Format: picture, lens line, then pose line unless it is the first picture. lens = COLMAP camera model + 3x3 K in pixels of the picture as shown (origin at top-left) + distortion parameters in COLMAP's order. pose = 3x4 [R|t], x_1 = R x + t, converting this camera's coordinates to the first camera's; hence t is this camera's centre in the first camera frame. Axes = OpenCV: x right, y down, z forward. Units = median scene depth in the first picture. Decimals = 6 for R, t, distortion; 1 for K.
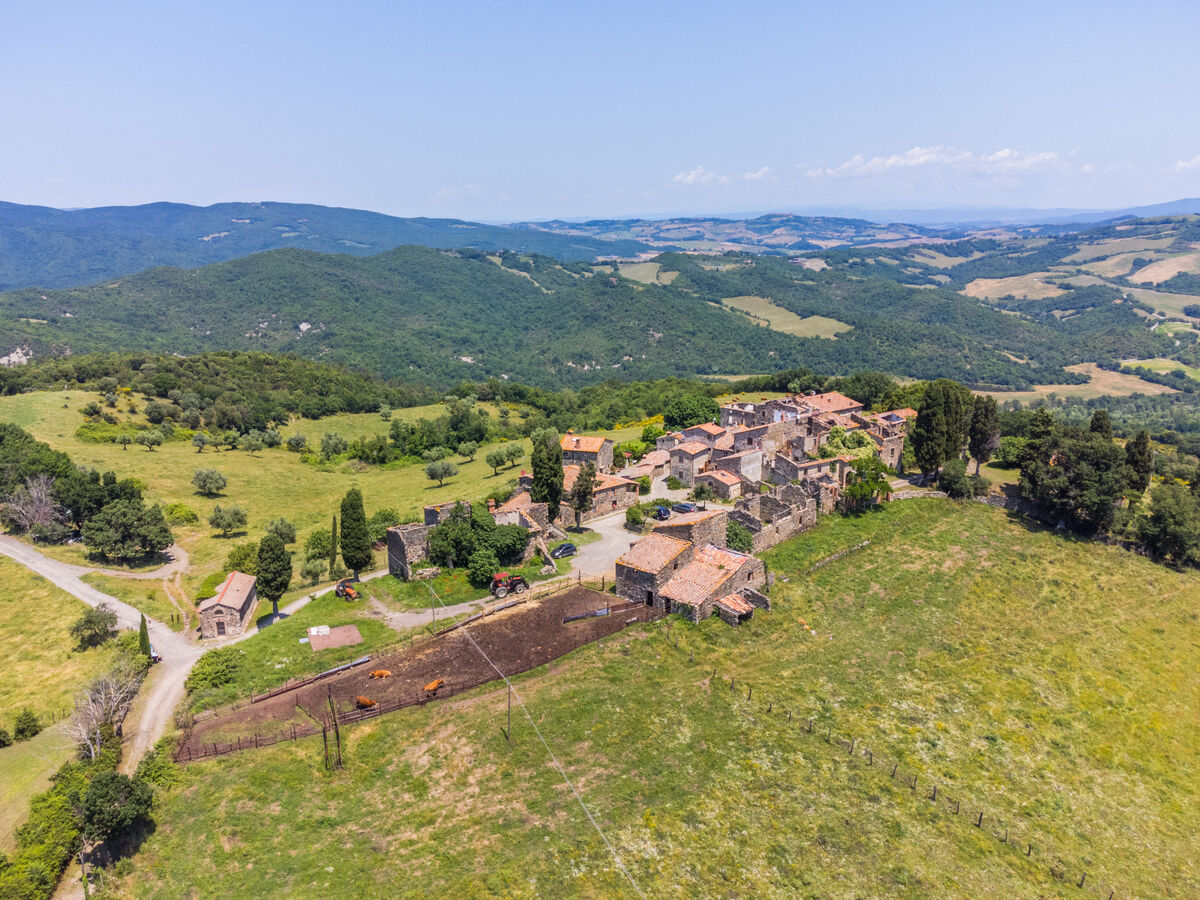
lens RADIAL K [[793.0, 0, 511.8], [0, 793.0, 452.9], [0, 0, 1]] dist [0.010958, 0.001242]
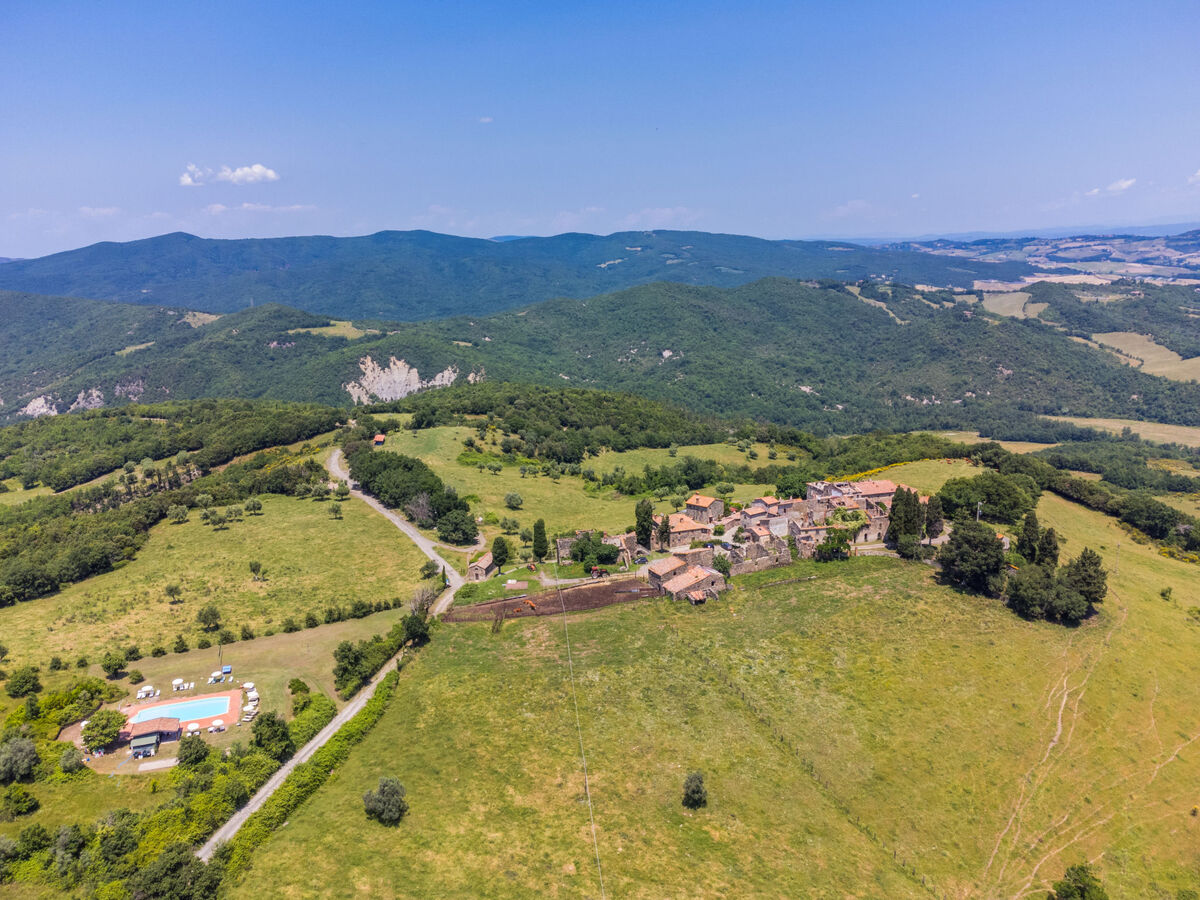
lens RADIAL K [[747.0, 0, 600.0], [0, 747.0, 450.0], [0, 0, 1]] dist [0.044858, -0.000745]
pose [[0.935858, 0.065523, -0.346231, 0.172307], [-0.072040, 0.997384, -0.005972, -0.037866], [0.344934, 0.030532, 0.938130, -0.224440]]
